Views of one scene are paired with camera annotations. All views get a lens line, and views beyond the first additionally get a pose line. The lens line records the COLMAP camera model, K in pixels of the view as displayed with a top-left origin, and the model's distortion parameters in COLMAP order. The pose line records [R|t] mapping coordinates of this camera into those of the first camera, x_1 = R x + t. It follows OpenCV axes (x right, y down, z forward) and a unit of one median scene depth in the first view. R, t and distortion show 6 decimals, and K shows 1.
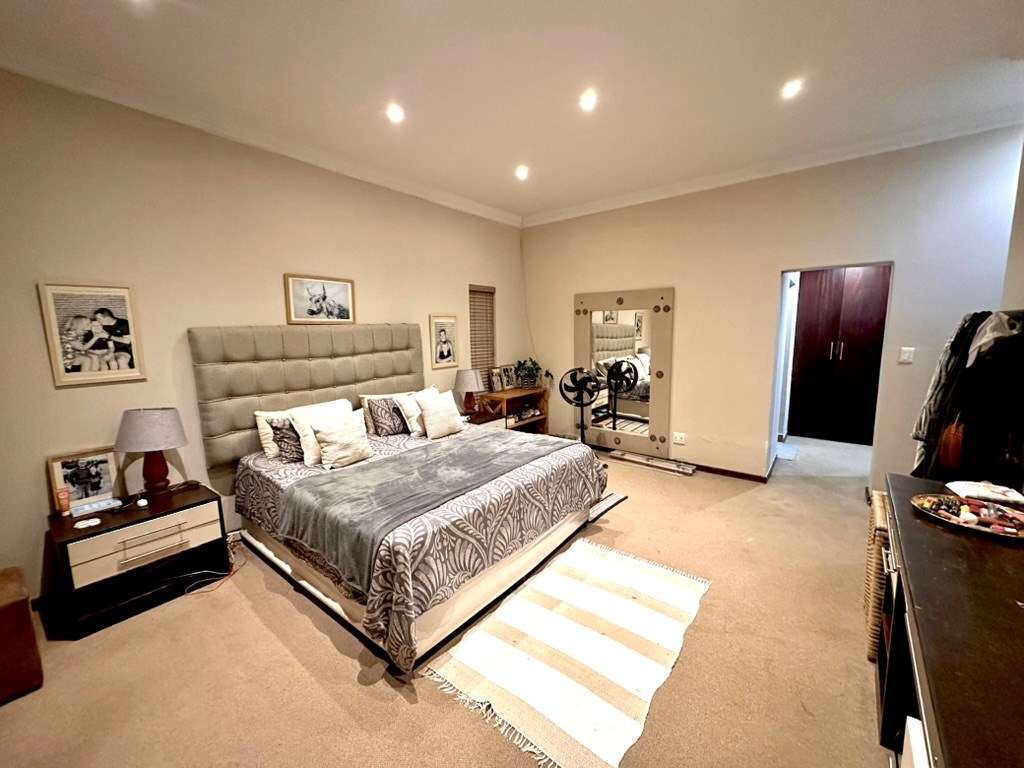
lens RADIAL K [[406.9, 0, 515.3], [0, 406.9, 382.1], [0, 0, 1]] dist [-0.002340, 0.001126]
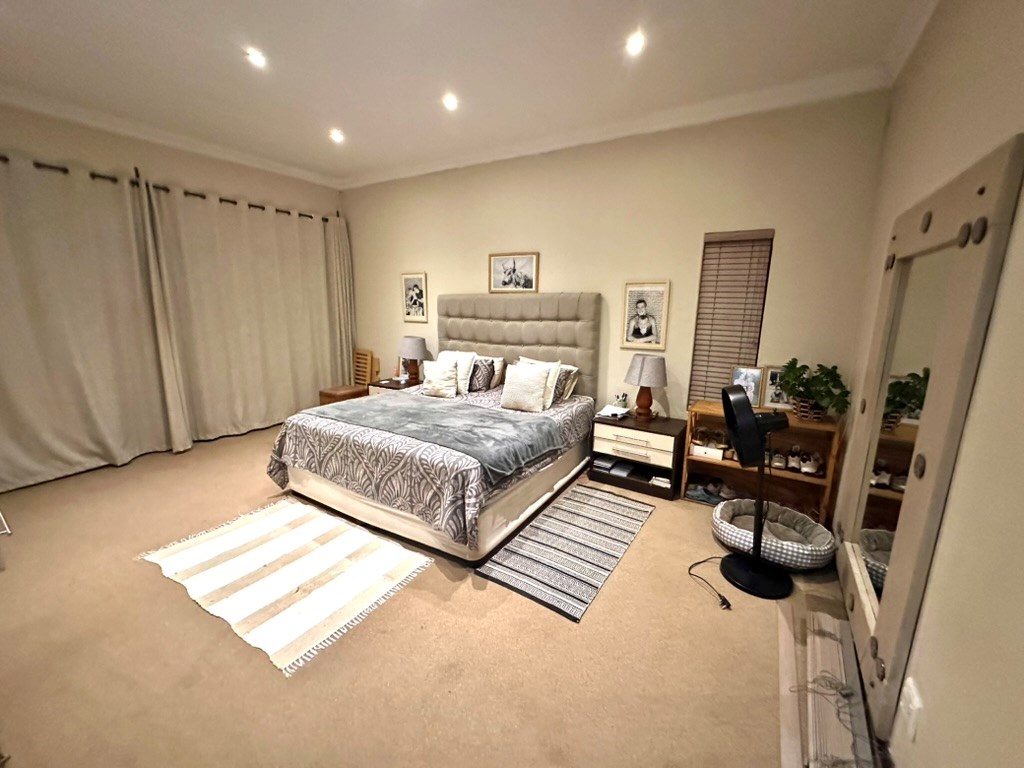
lens RADIAL K [[406.9, 0, 512.9], [0, 406.9, 382.7], [0, 0, 1]] dist [-0.002340, 0.001126]
pose [[0.117297, 0.211064, -0.970409, 0.769984], [-0.145506, 0.970261, 0.193444, -0.118650], [0.982379, 0.118510, 0.144520, 0.866990]]
